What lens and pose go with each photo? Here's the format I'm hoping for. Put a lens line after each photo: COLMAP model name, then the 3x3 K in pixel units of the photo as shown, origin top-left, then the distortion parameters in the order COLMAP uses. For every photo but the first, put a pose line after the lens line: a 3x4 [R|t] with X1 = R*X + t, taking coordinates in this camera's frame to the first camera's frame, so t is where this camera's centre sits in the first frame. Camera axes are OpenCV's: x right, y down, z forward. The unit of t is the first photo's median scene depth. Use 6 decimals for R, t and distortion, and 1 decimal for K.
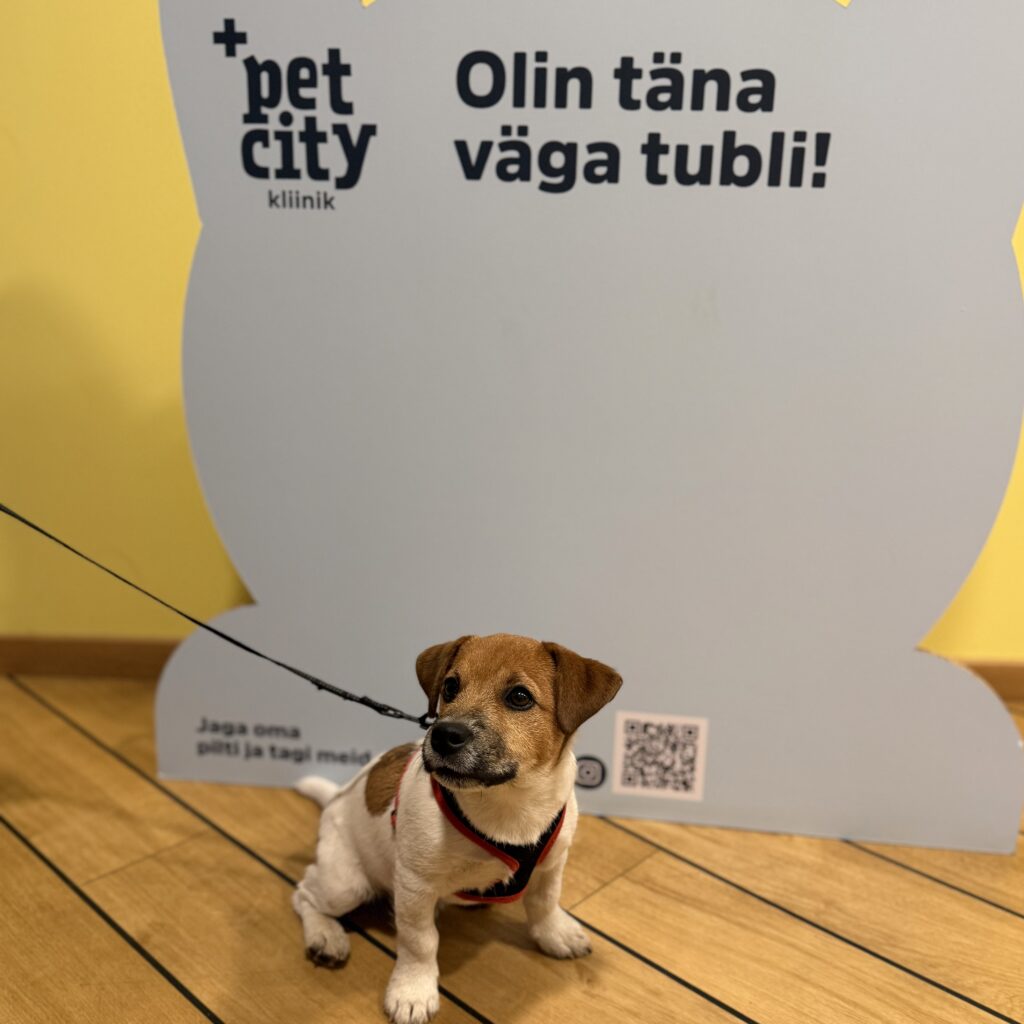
lens RADIAL K [[1064.2, 0, 515.4], [0, 1064.2, 513.4], [0, 0, 1]] dist [0.000907, 0.000000]
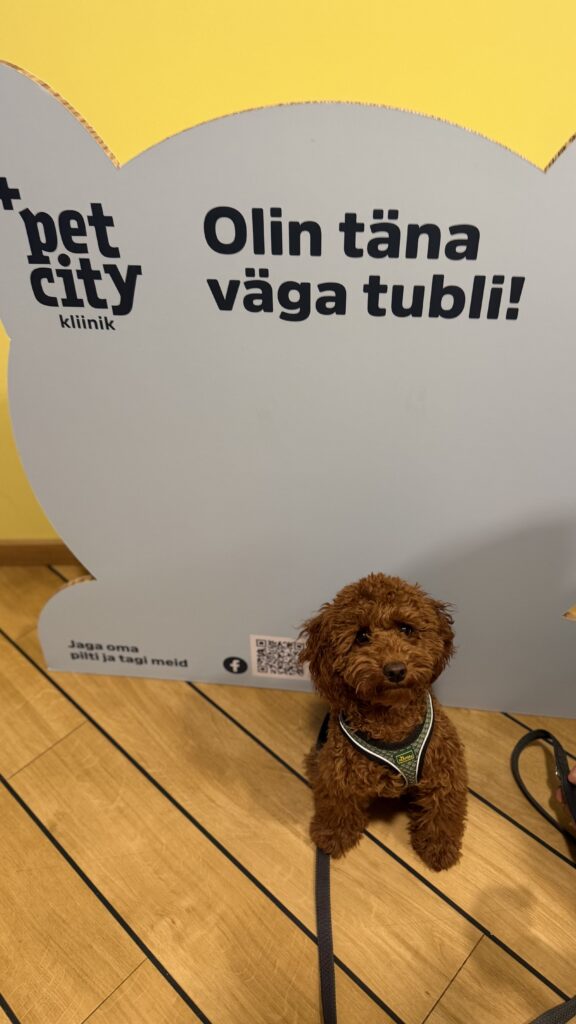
lens RADIAL K [[743.5, 0, 283.4], [0, 743.5, 510.7], [0, 0, 1]] dist [0.012155, -0.006828]
pose [[0.998935, -0.038987, -0.024659, 0.038858], [0.045234, 0.932716, 0.357763, -0.408318], [0.009052, -0.358498, 0.933487, 0.132031]]
